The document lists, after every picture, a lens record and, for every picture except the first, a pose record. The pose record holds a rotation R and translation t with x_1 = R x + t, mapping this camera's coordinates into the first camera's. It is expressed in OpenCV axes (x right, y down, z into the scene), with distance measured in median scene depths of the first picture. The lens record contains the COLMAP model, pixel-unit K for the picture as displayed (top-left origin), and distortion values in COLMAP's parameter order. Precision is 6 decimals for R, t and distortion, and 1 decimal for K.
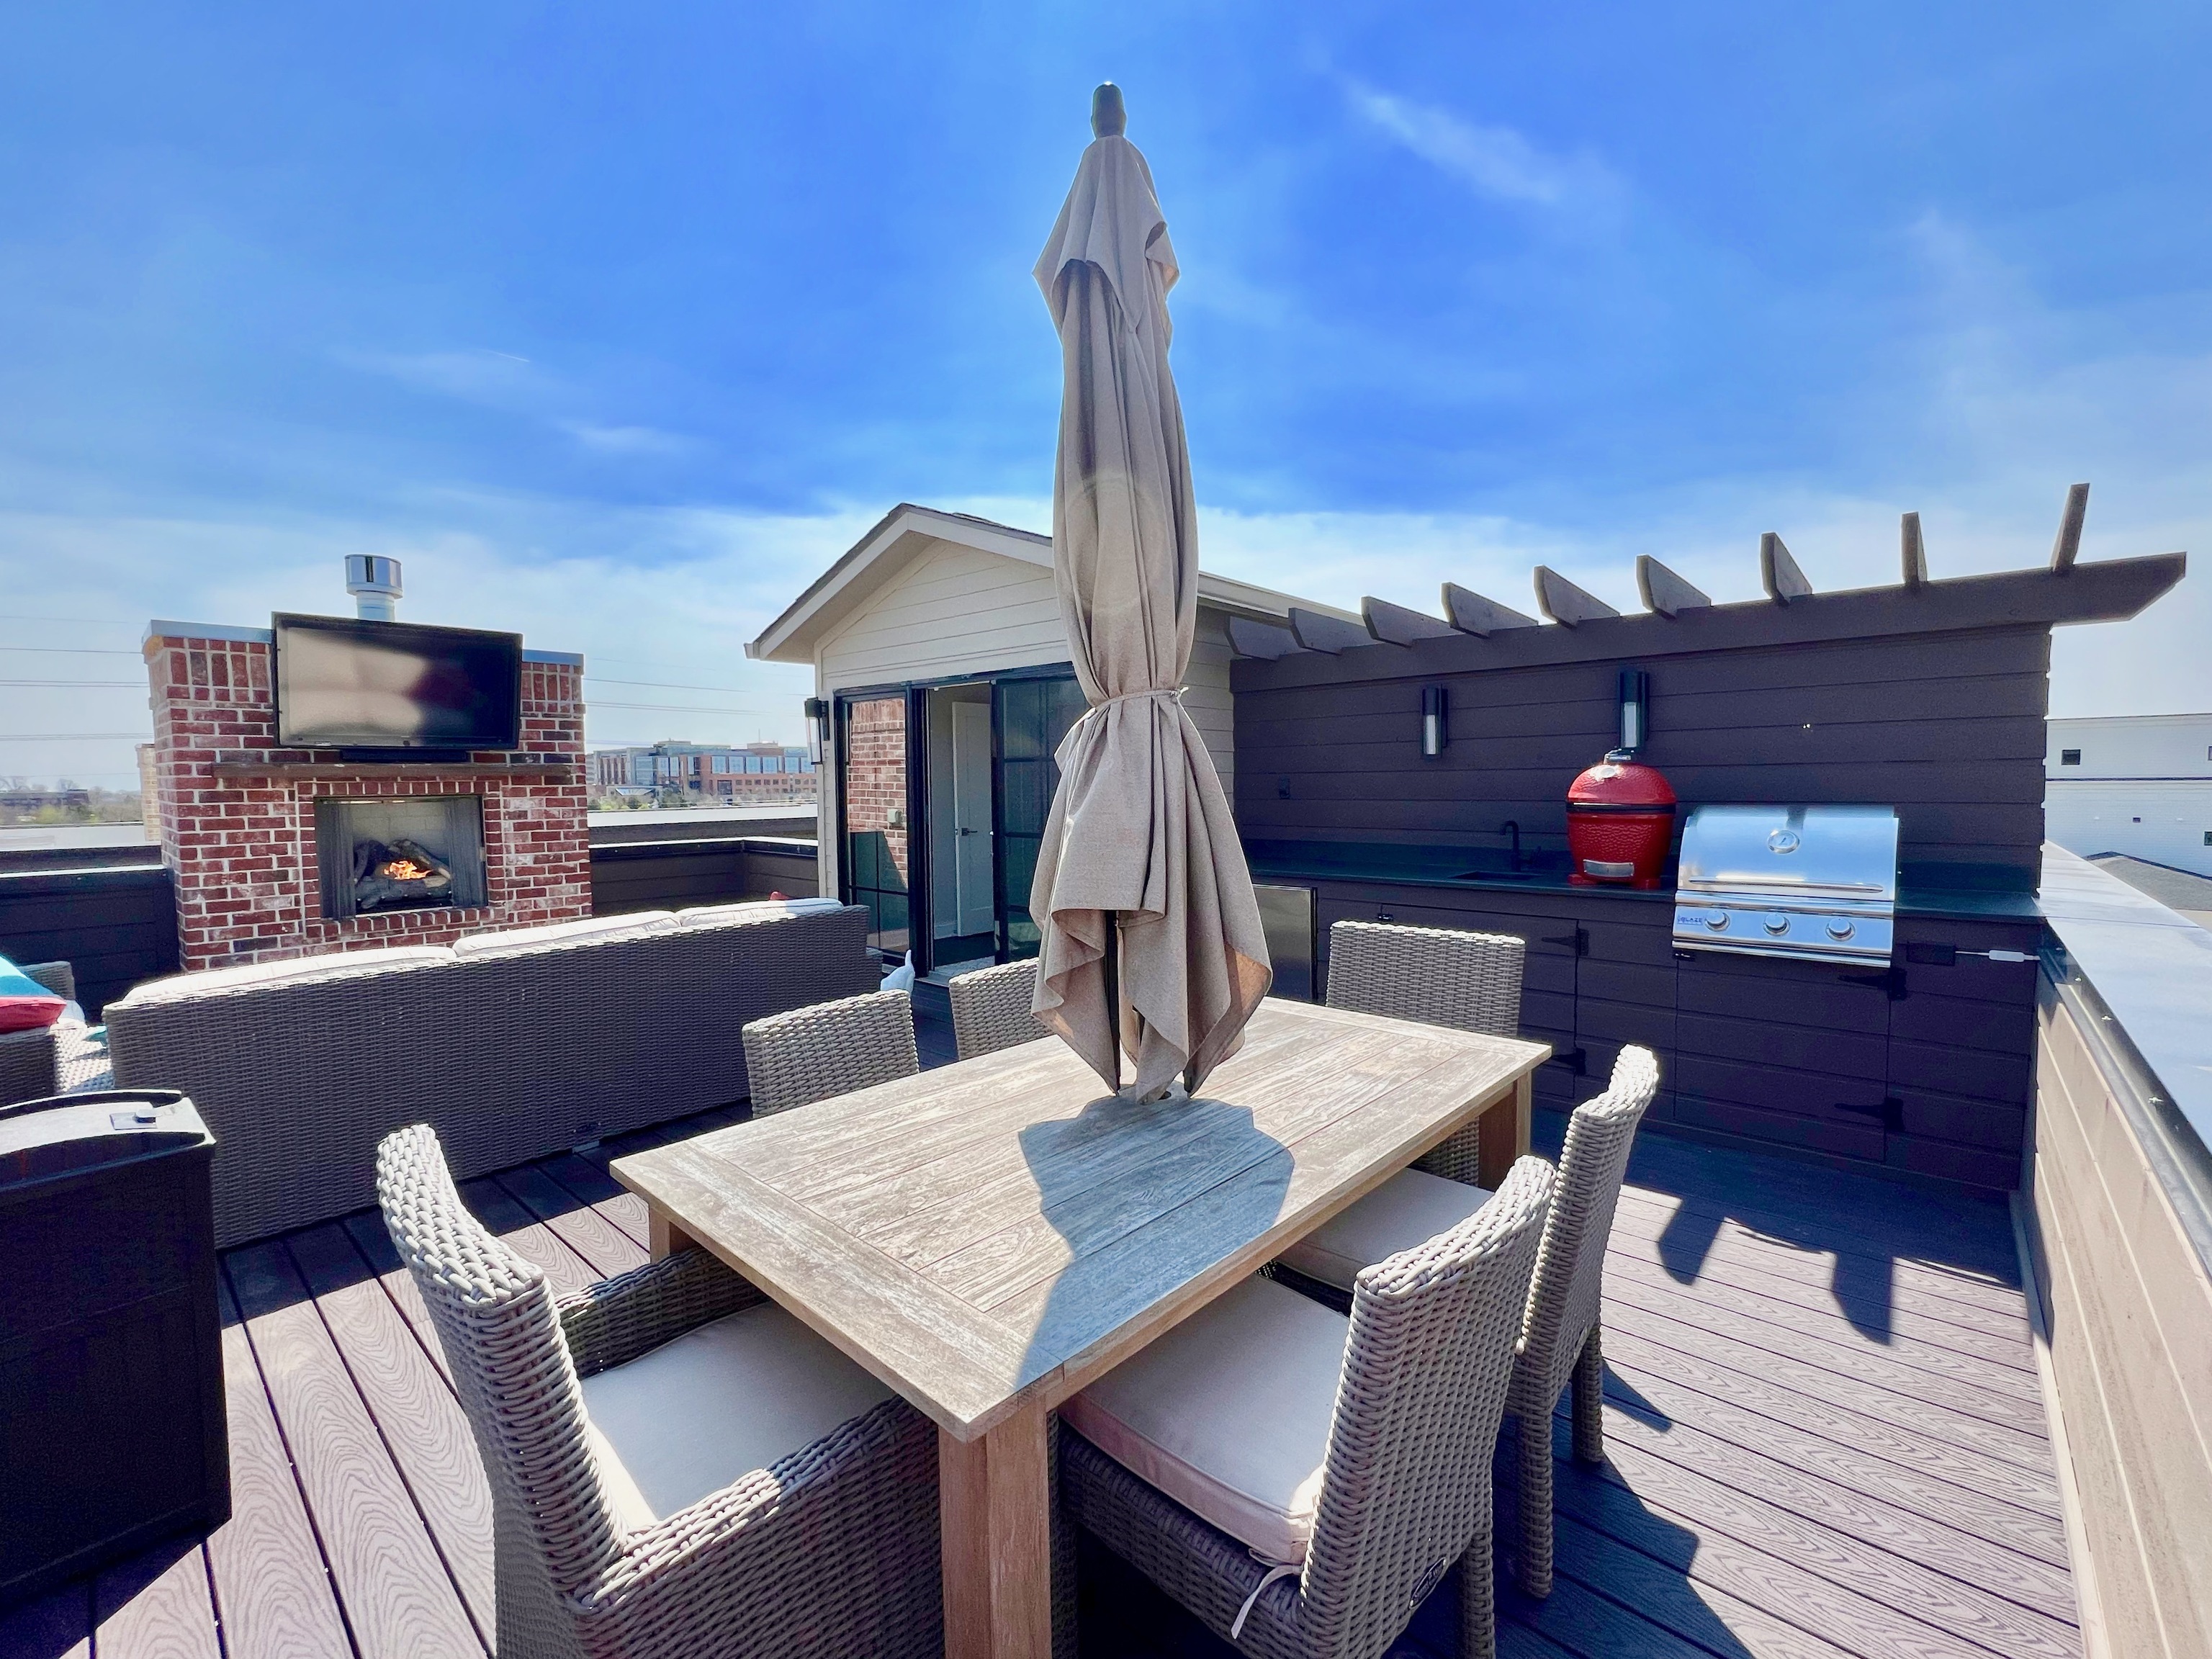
lens RADIAL K [[934.0, 0, 1110.3], [0, 934.0, 831.2], [0, 0, 1]] dist [-0.000595, 0.000112]
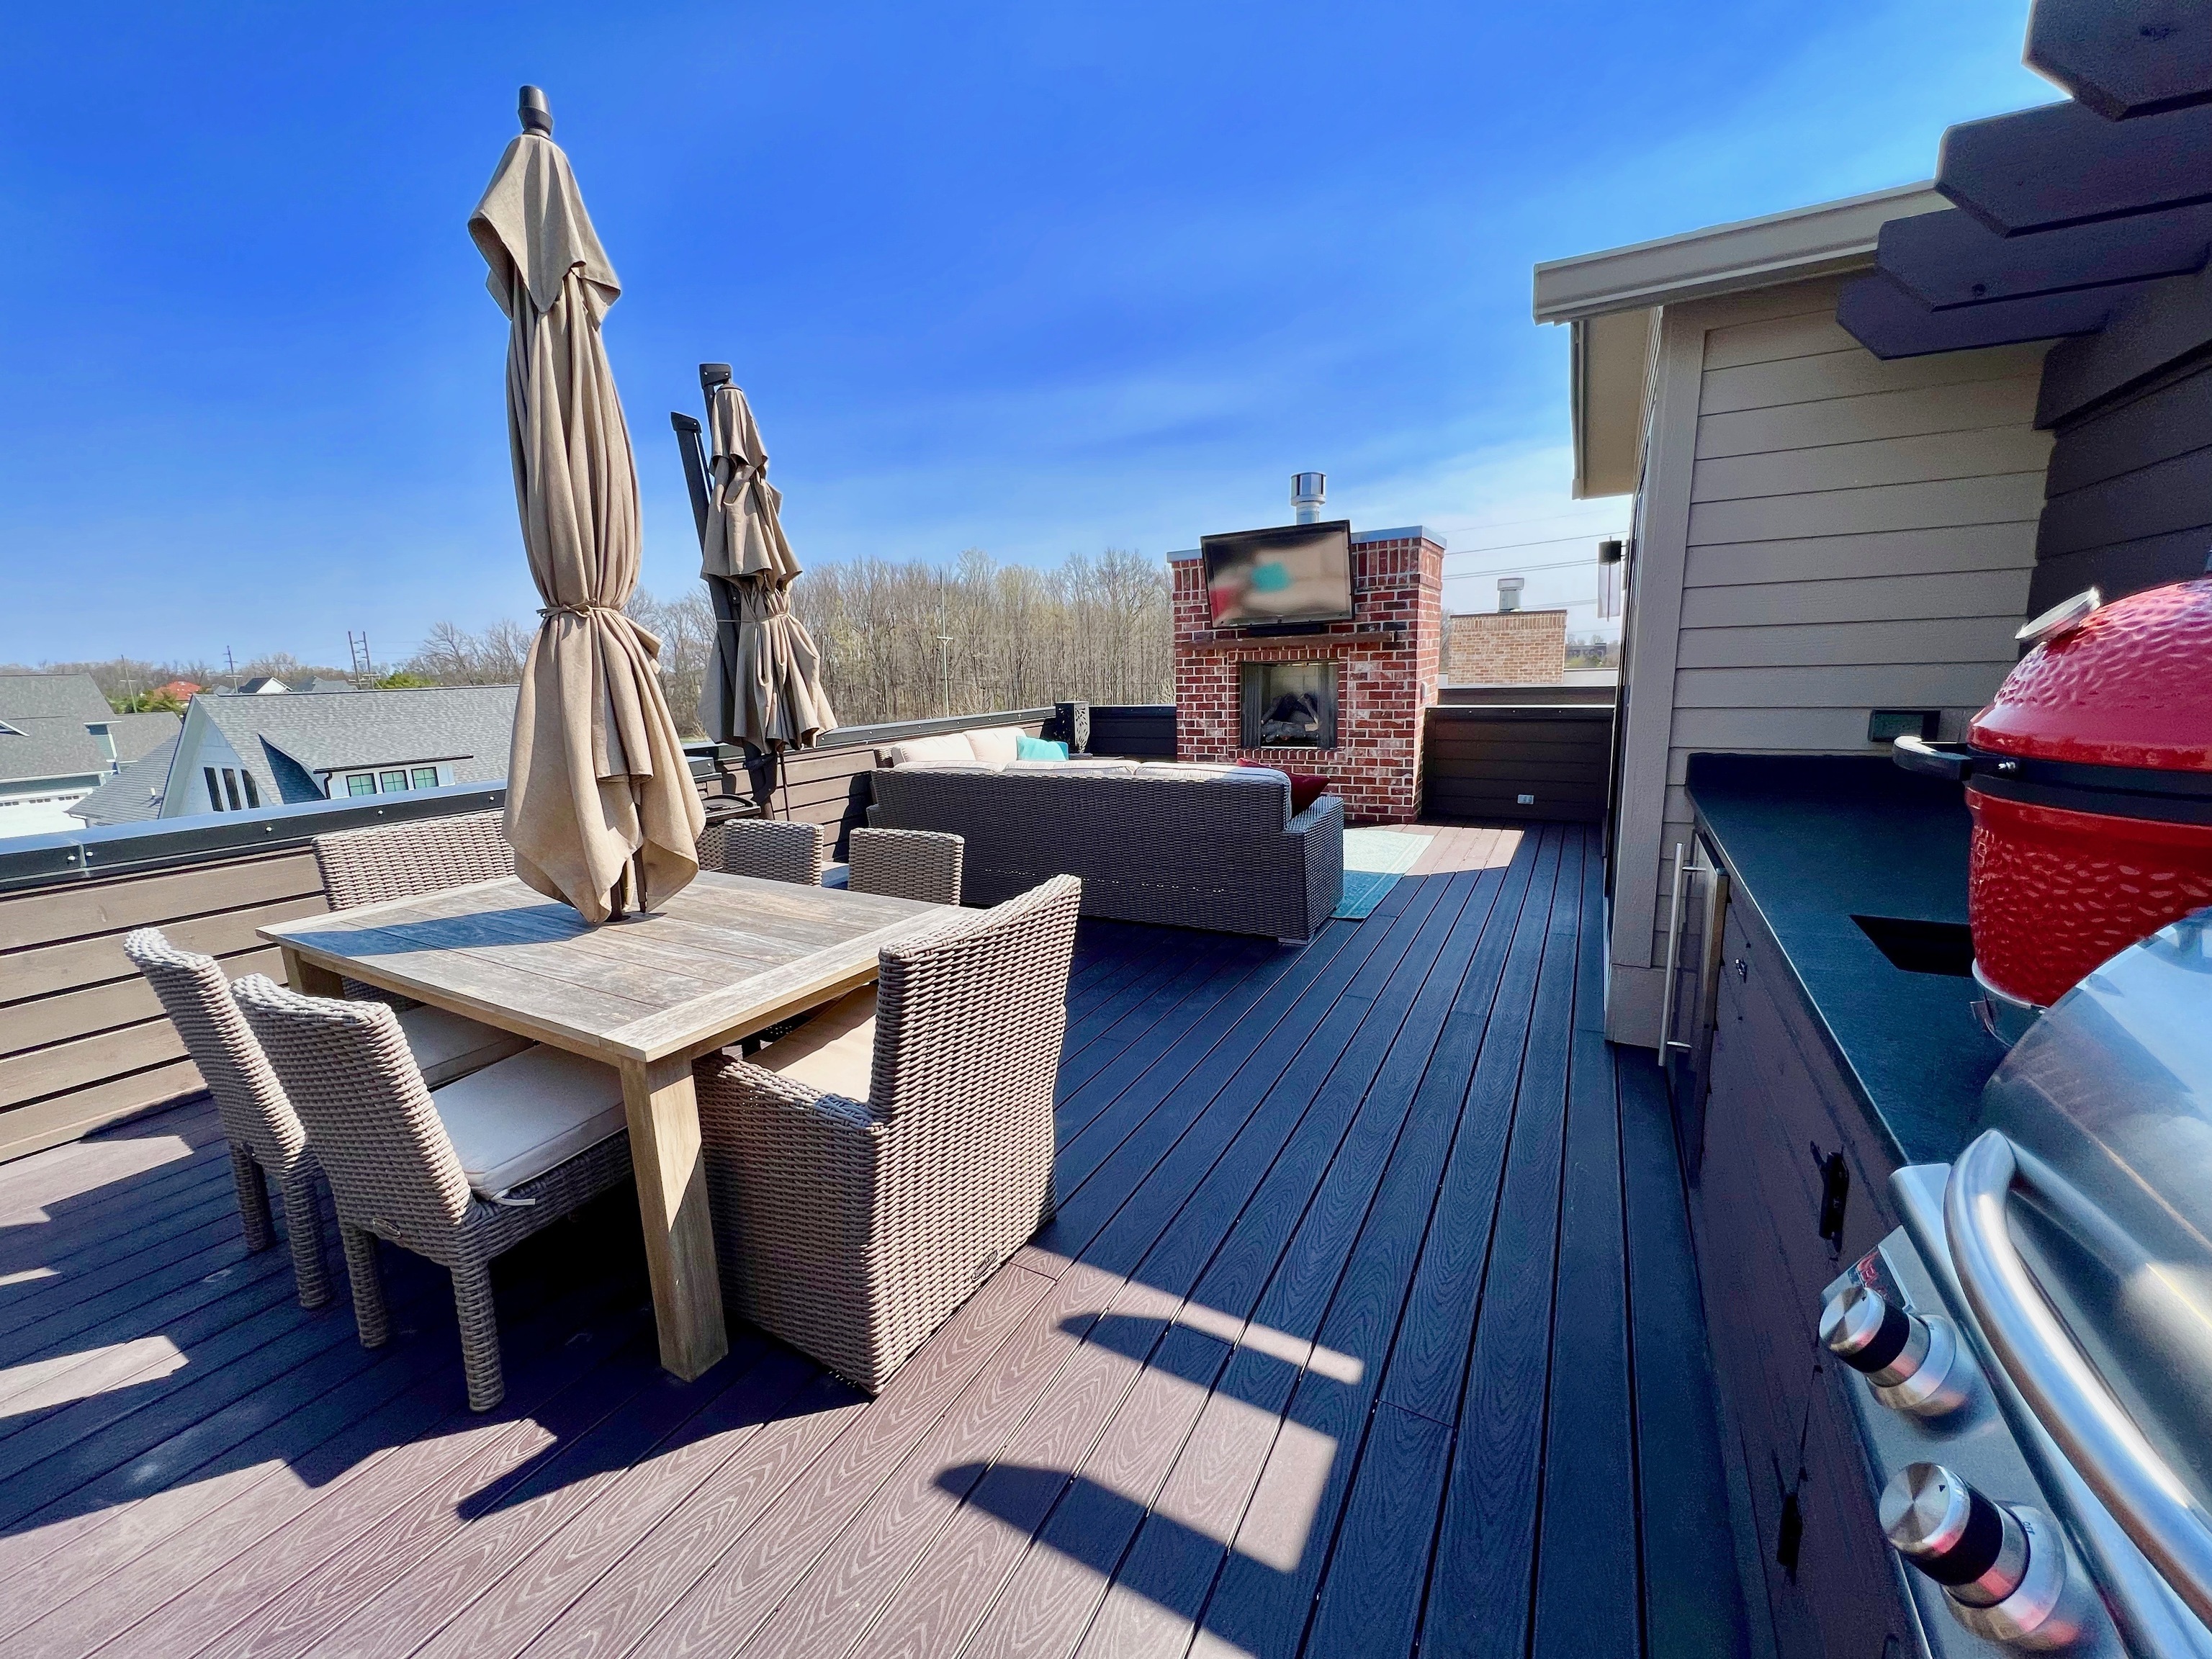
lens RADIAL K [[885.6, 0, 1102.7], [0, 885.6, 830.2], [0, 0, 1]] dist [-0.000100, 0.000454]
pose [[0.221085, 0.185225, -0.957504, 0.471950], [-0.024728, 0.982548, 0.184360, -0.028175], [0.974941, -0.017082, 0.221806, 0.484270]]
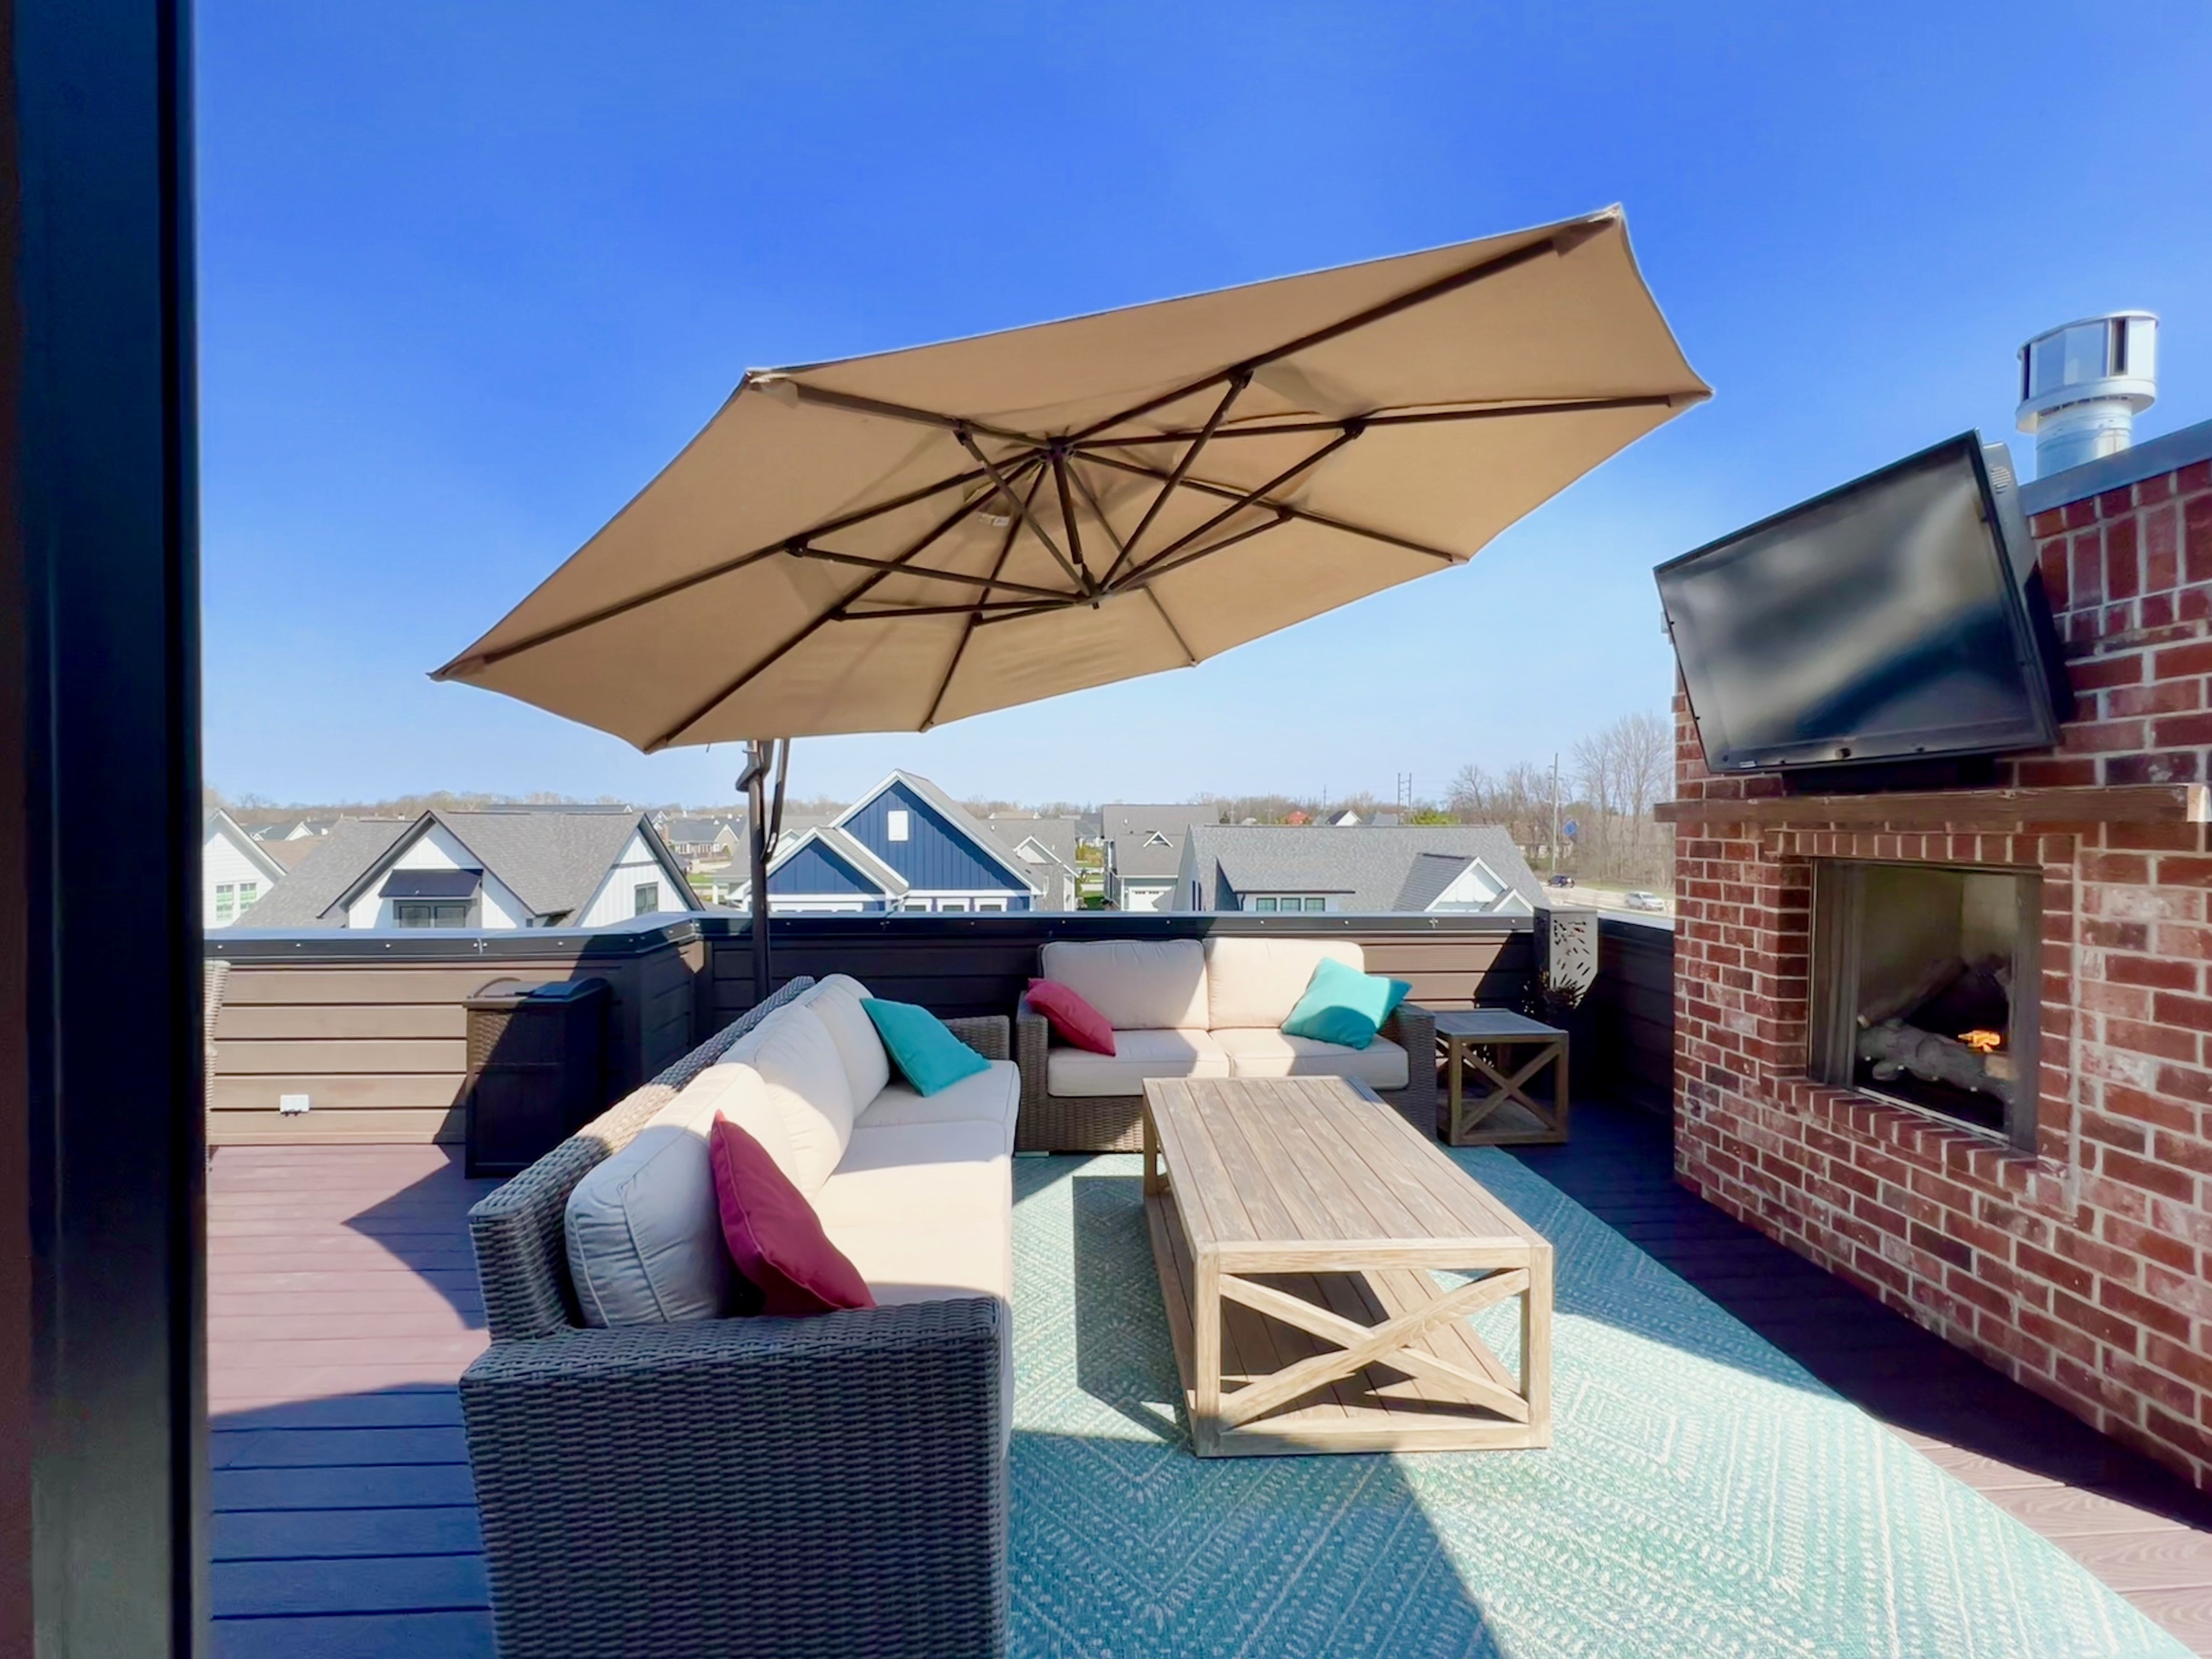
lens RADIAL K [[973.6, 0, 1101.0], [0, 973.6, 831.7], [0, 0, 1]] dist [-0.000419, -0.000047]
pose [[-0.714823, 0.017753, -0.699080, -0.133693], [-0.033098, 0.997698, 0.059180, -0.073025], [0.698522, 0.065441, -0.712590, 1.130444]]
